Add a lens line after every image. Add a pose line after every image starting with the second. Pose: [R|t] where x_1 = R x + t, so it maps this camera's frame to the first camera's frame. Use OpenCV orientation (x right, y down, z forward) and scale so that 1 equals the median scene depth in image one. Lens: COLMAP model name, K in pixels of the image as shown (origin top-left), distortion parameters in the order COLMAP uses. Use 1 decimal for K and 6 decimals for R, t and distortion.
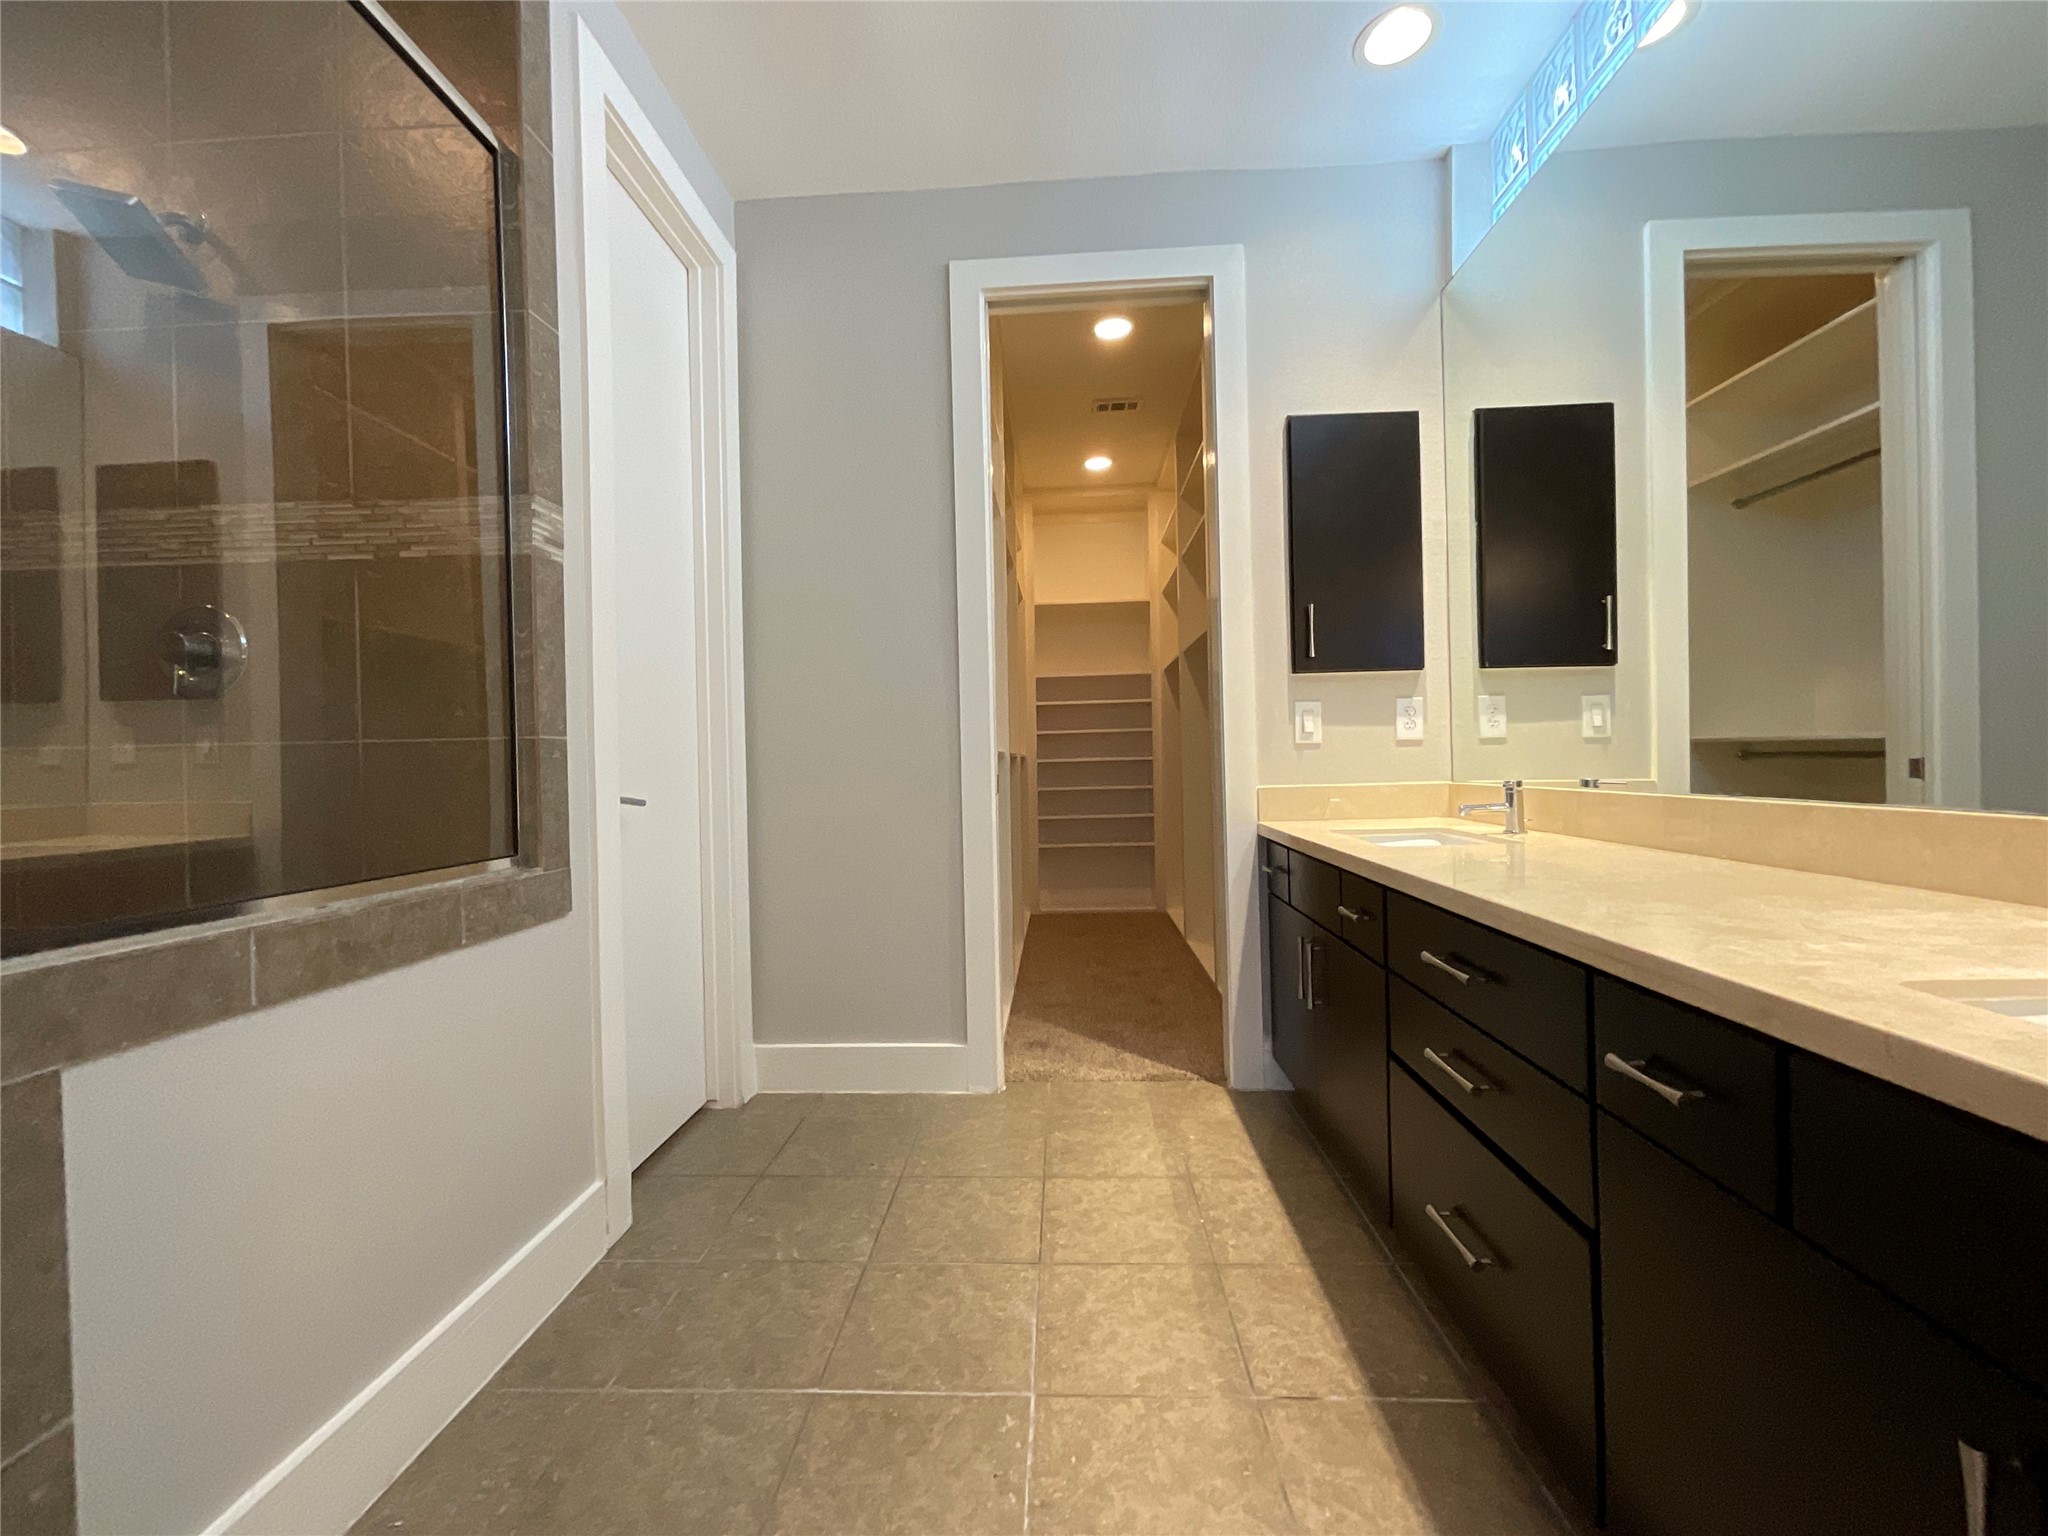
lens RADIAL K [[834.5, 0, 1027.0], [0, 834.5, 769.4], [0, 0, 1]] dist [-0.000409, 0.000253]
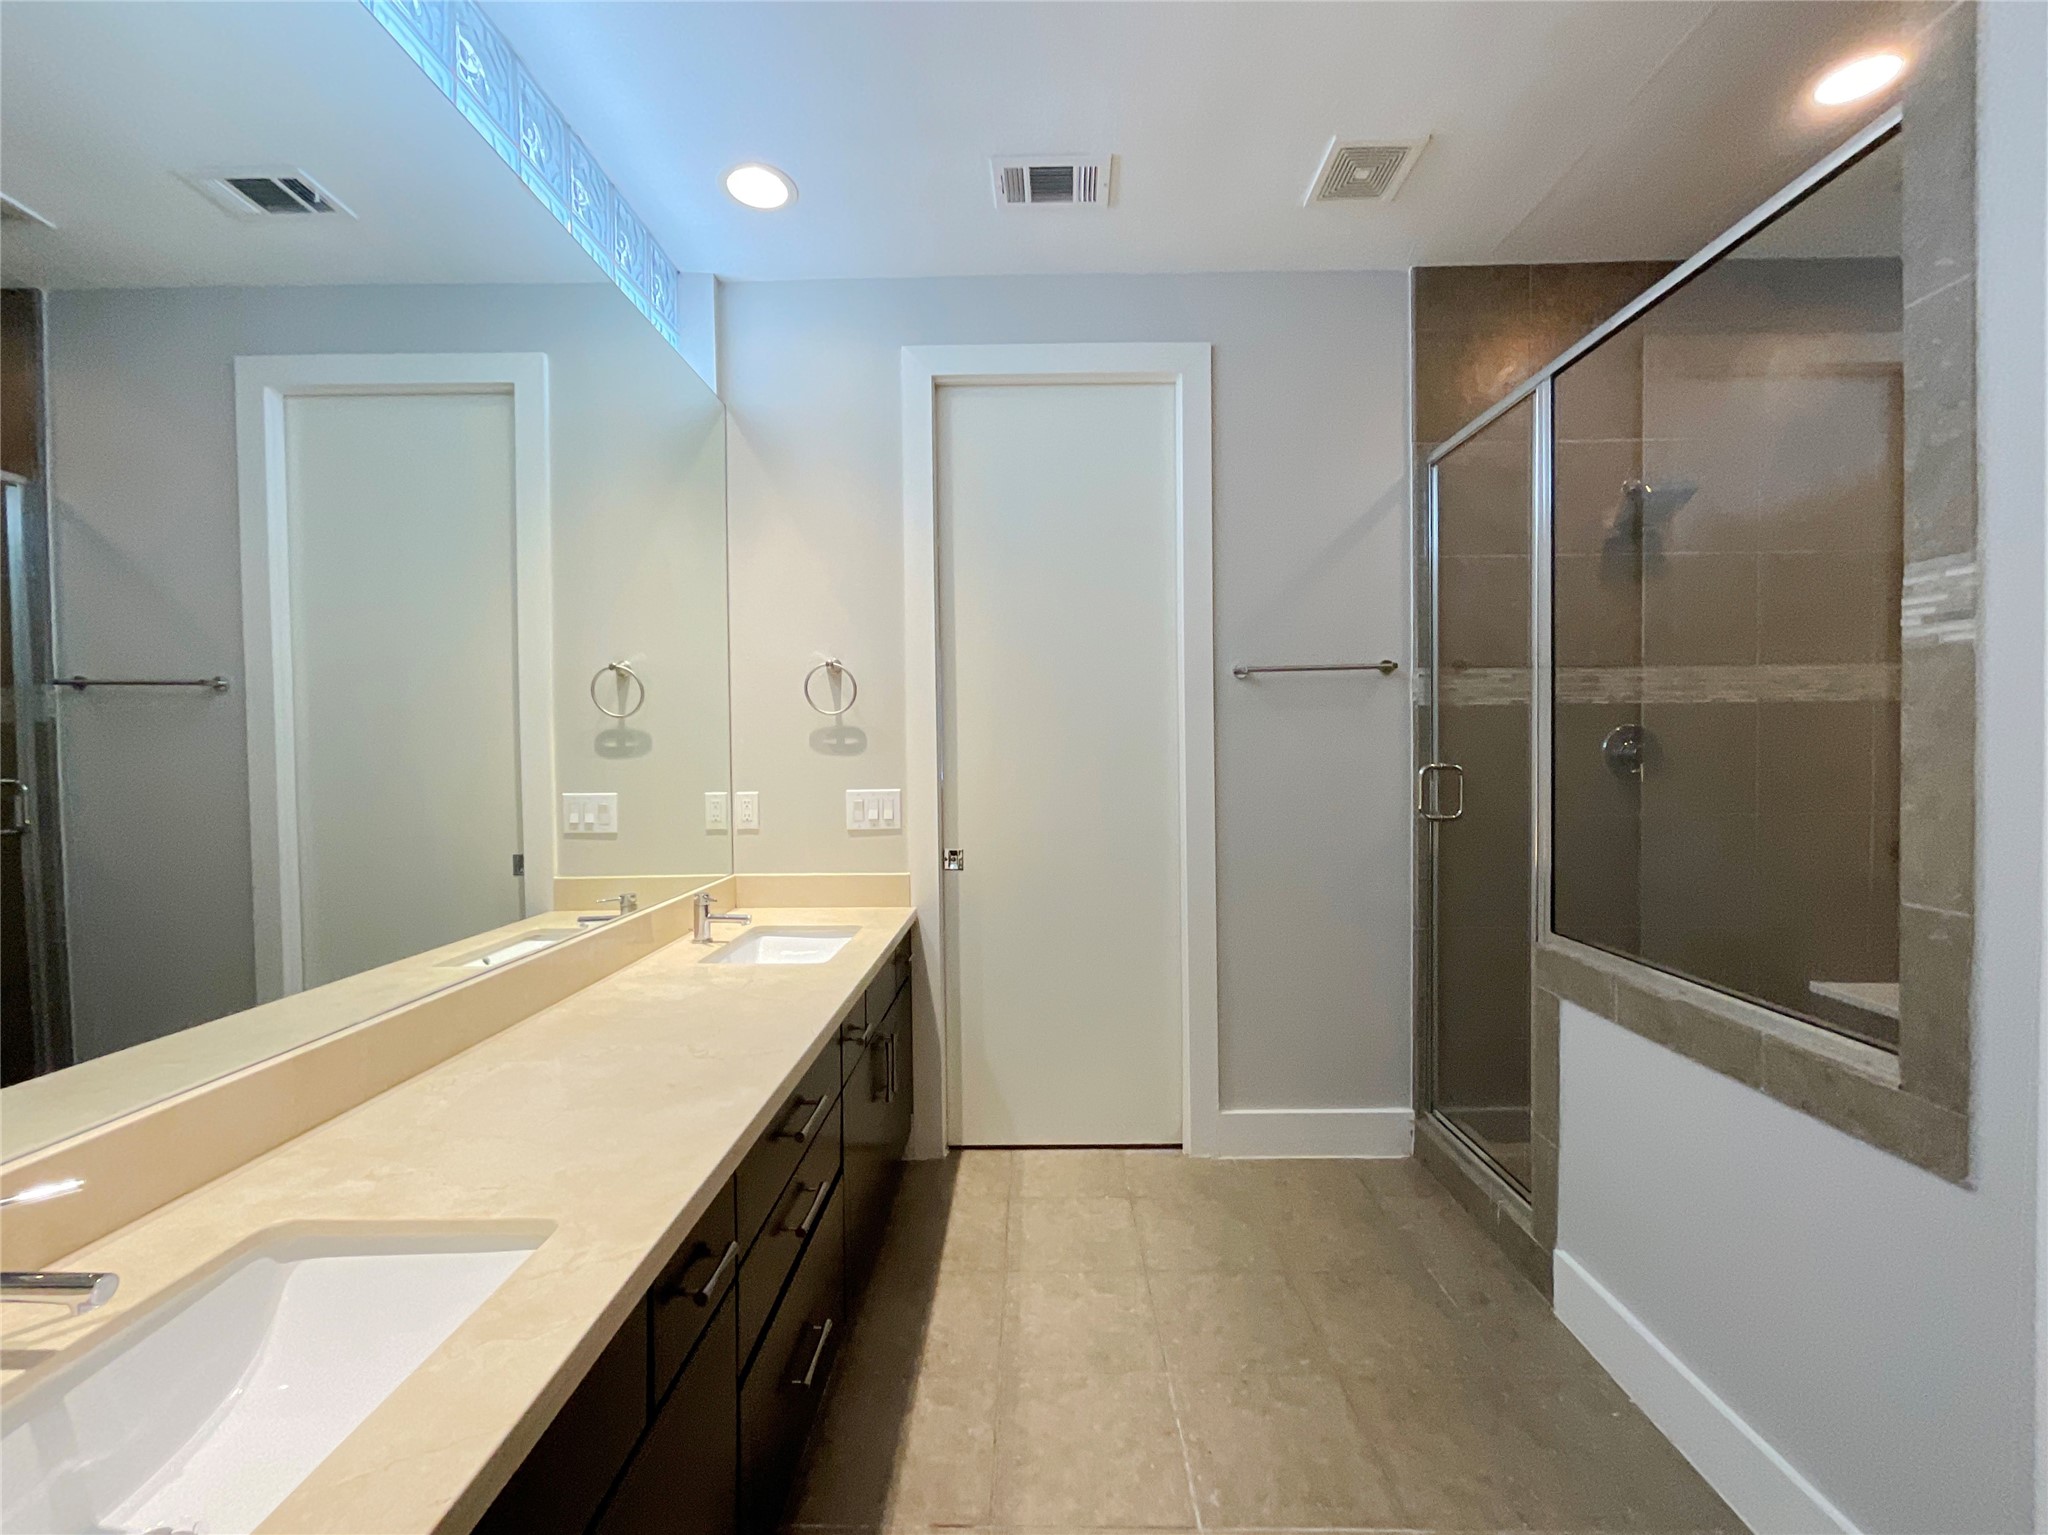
lens RADIAL K [[834.5, 0, 1022.2], [0, 834.5, 770.8], [0, 0, 1]] dist [-0.000409, 0.000253]
pose [[-0.998696, 0.035389, -0.036794, 0.243415], [0.034234, 0.998915, 0.031558, -0.247676], [0.037871, 0.030257, -0.998824, 2.071793]]
